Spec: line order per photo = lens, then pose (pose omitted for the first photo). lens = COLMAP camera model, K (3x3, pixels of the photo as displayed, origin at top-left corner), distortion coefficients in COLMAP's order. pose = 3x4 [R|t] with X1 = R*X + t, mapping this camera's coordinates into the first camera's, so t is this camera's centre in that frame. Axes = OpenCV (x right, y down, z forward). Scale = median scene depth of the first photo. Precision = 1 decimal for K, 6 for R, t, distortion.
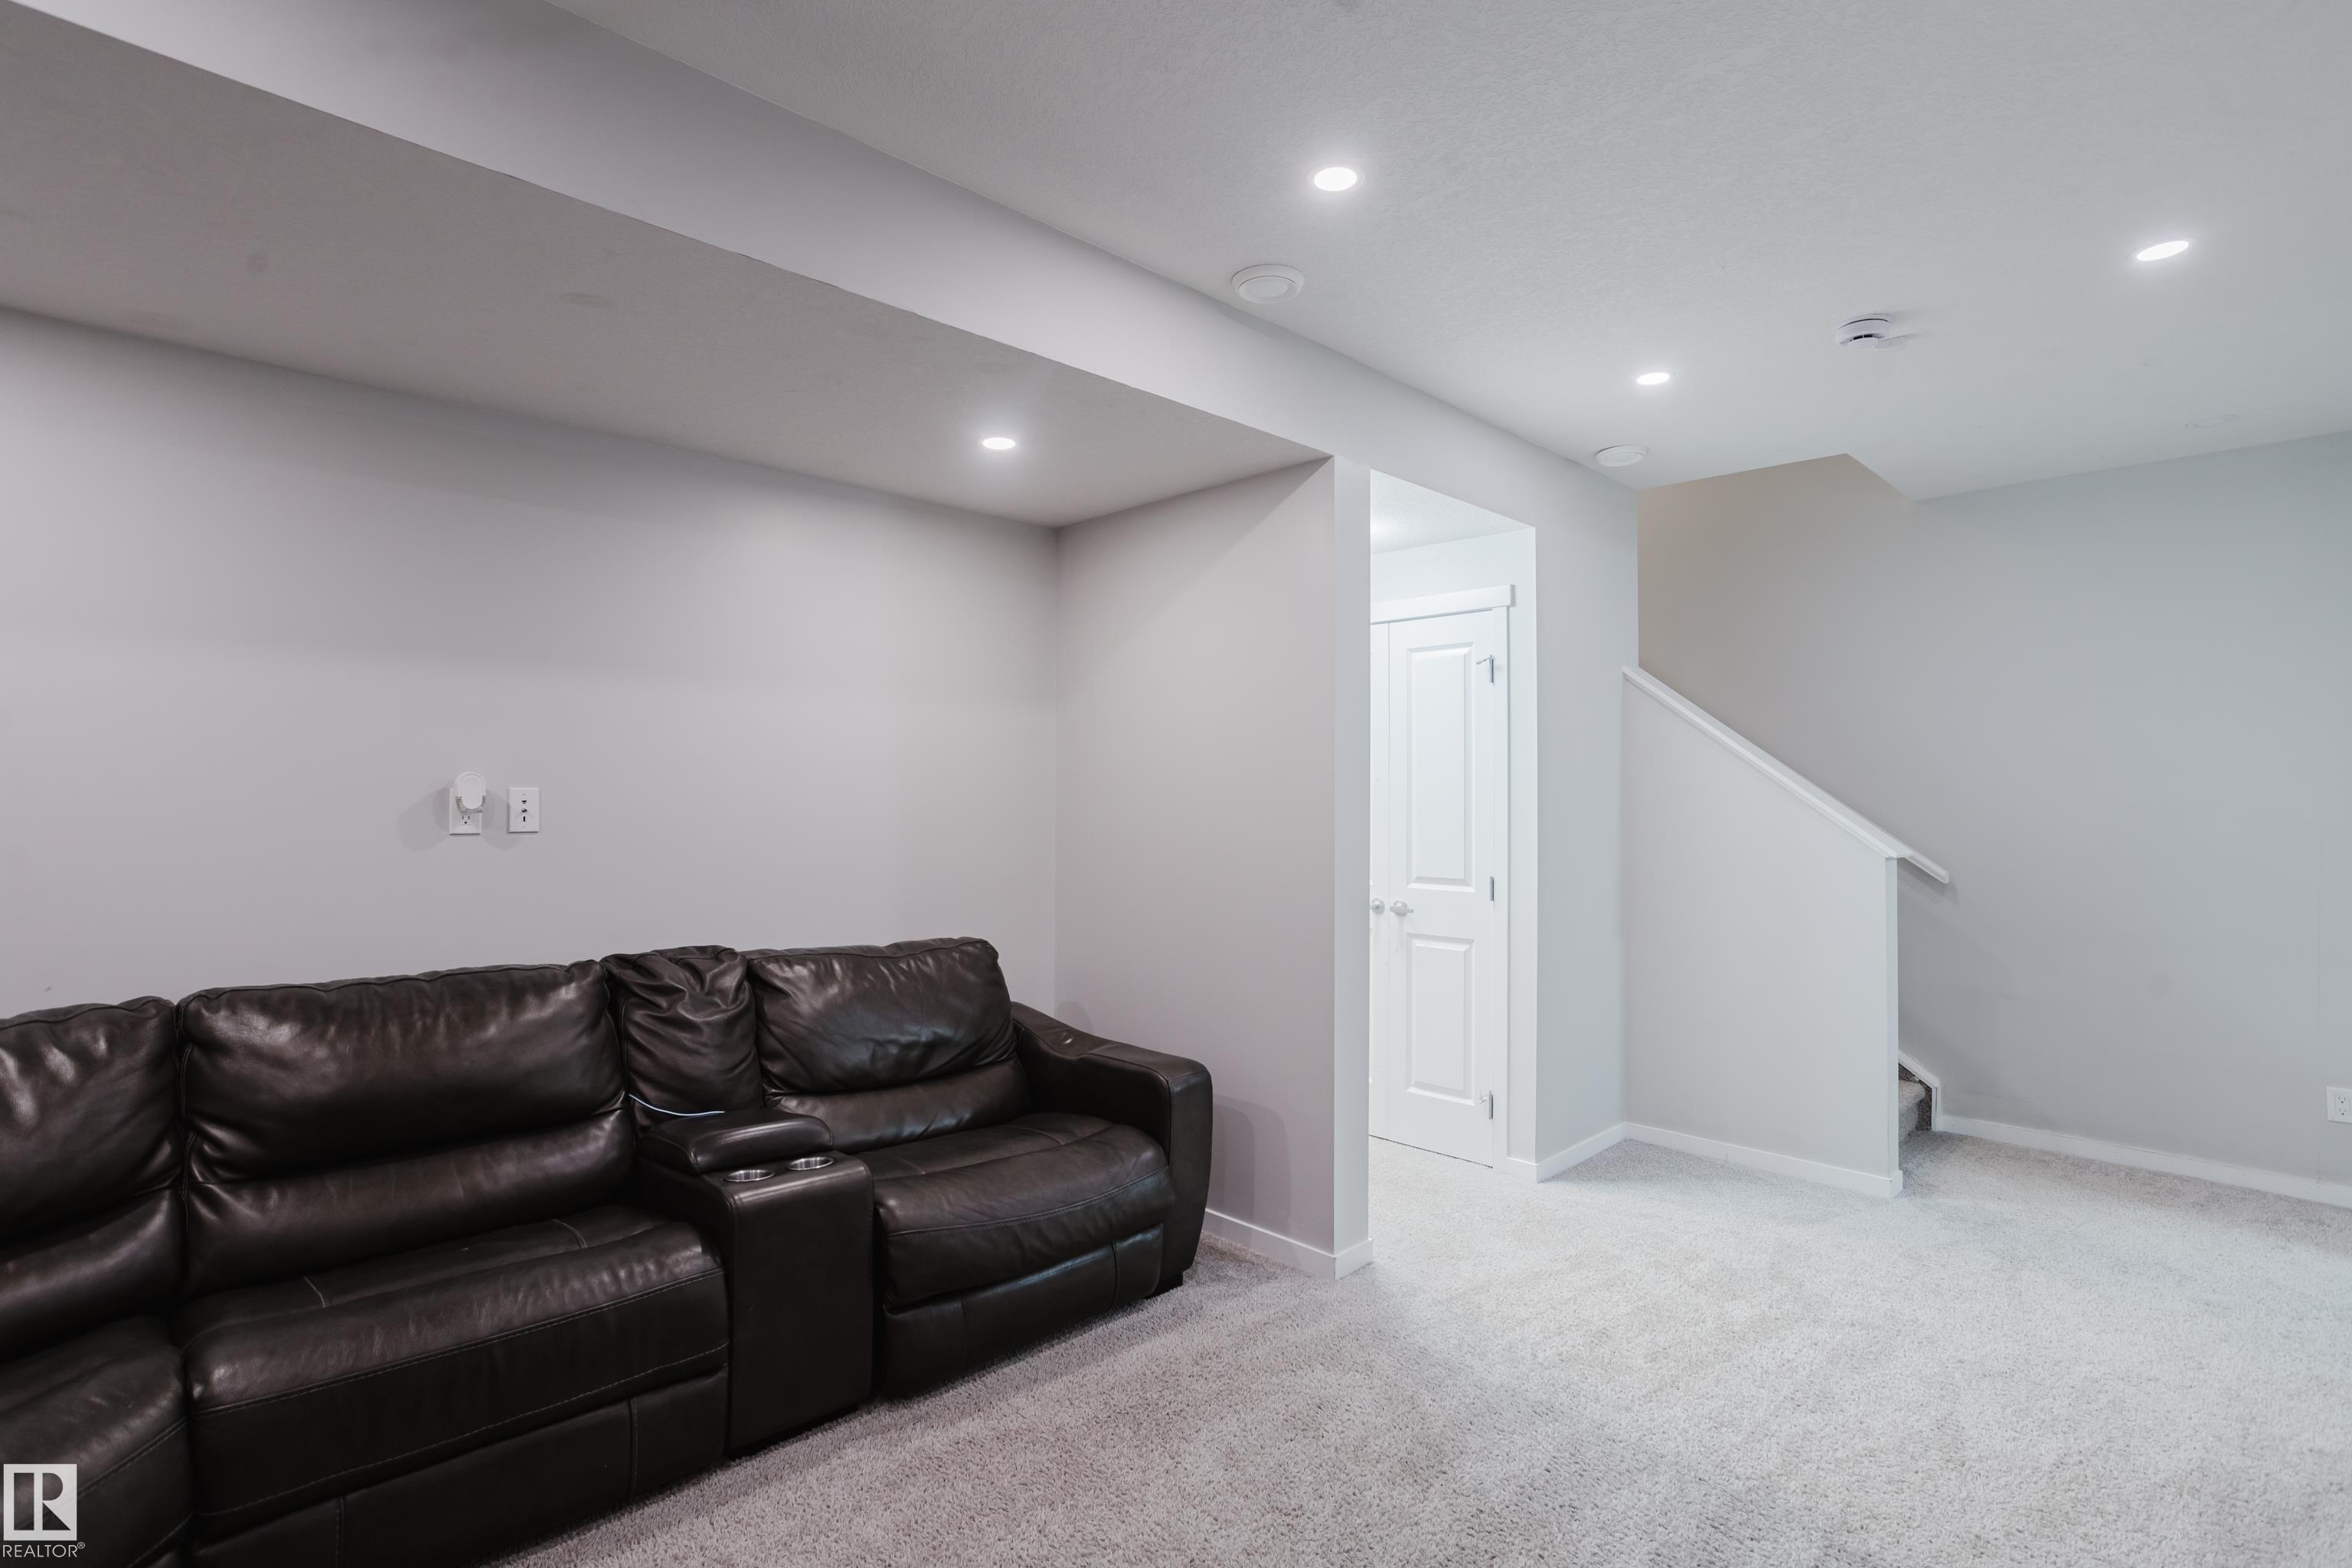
lens RADIAL K [[1135.1, 0, 1173.9], [0, 1135.1, 796.2], [0, 0, 1]] dist [-0.032225, 0.019231]
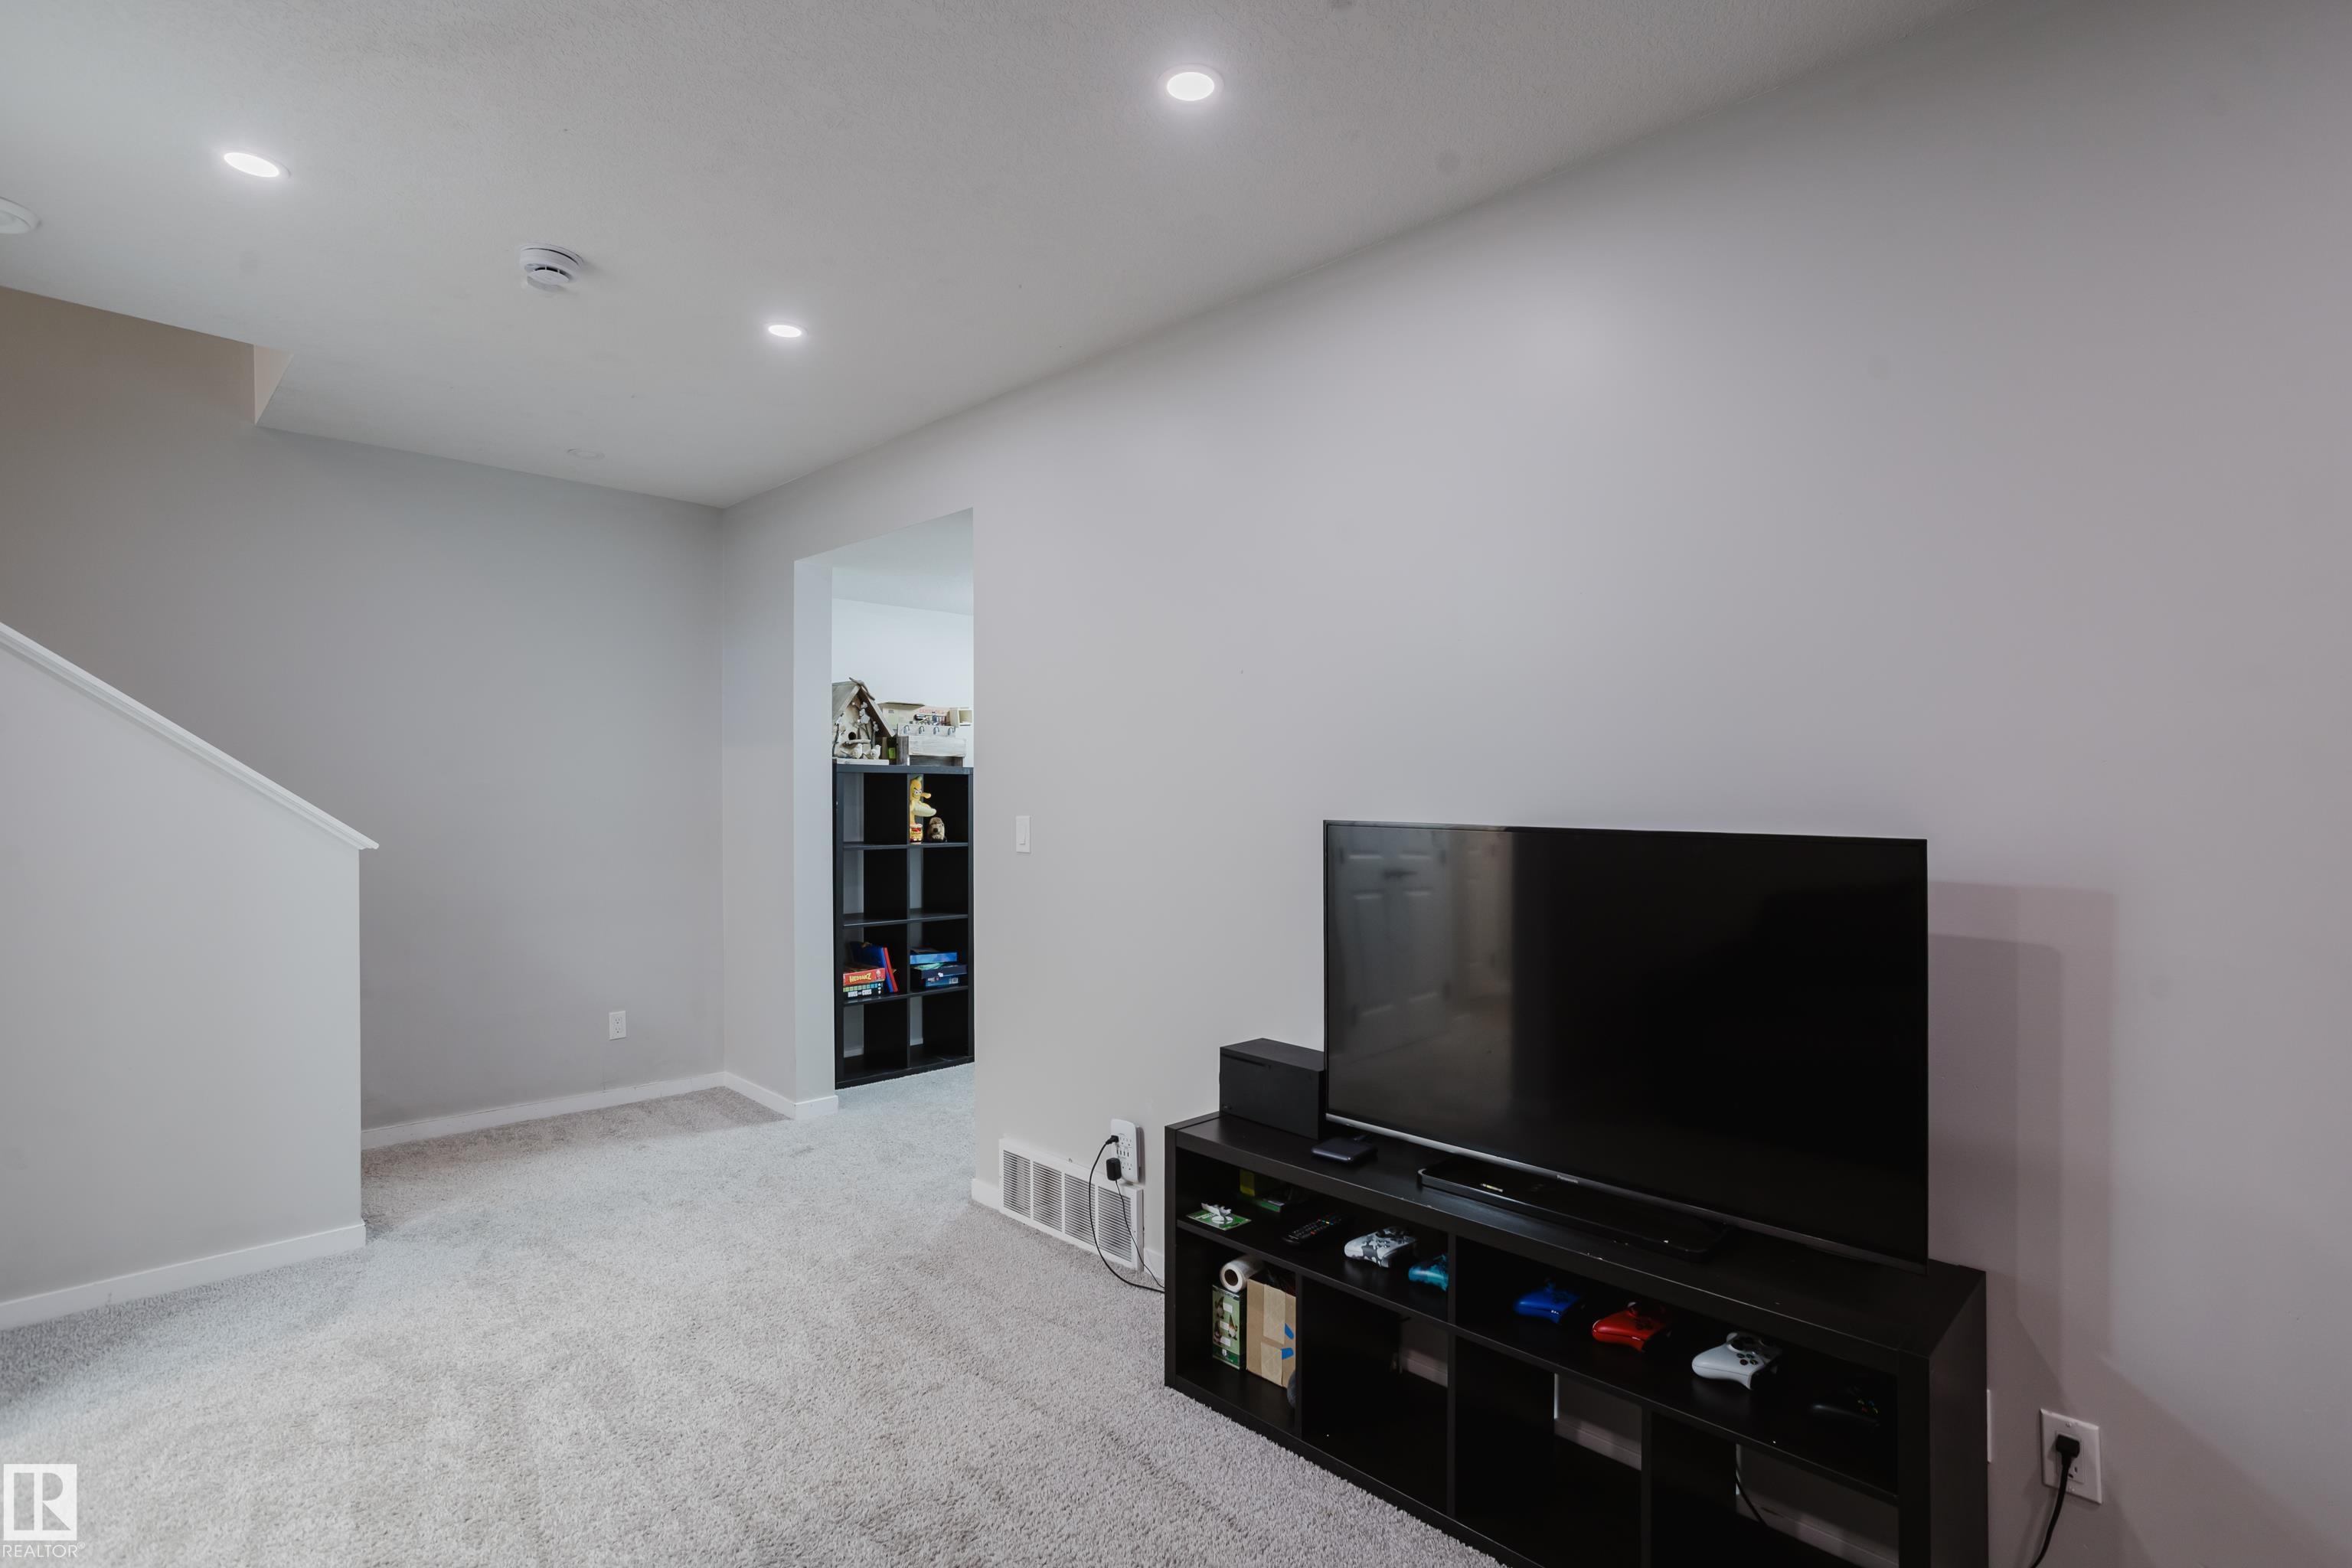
lens RADIAL K [[1135.1, 0, 1176.6], [0, 1135.1, 784.7], [0, 0, 1]] dist [-0.032225, 0.019231]
pose [[-0.023294, -0.003212, 0.999724, -0.265813], [-0.008768, 0.999957, 0.003008, -0.003702], [-0.999690, -0.008696, -0.023321, 0.457877]]
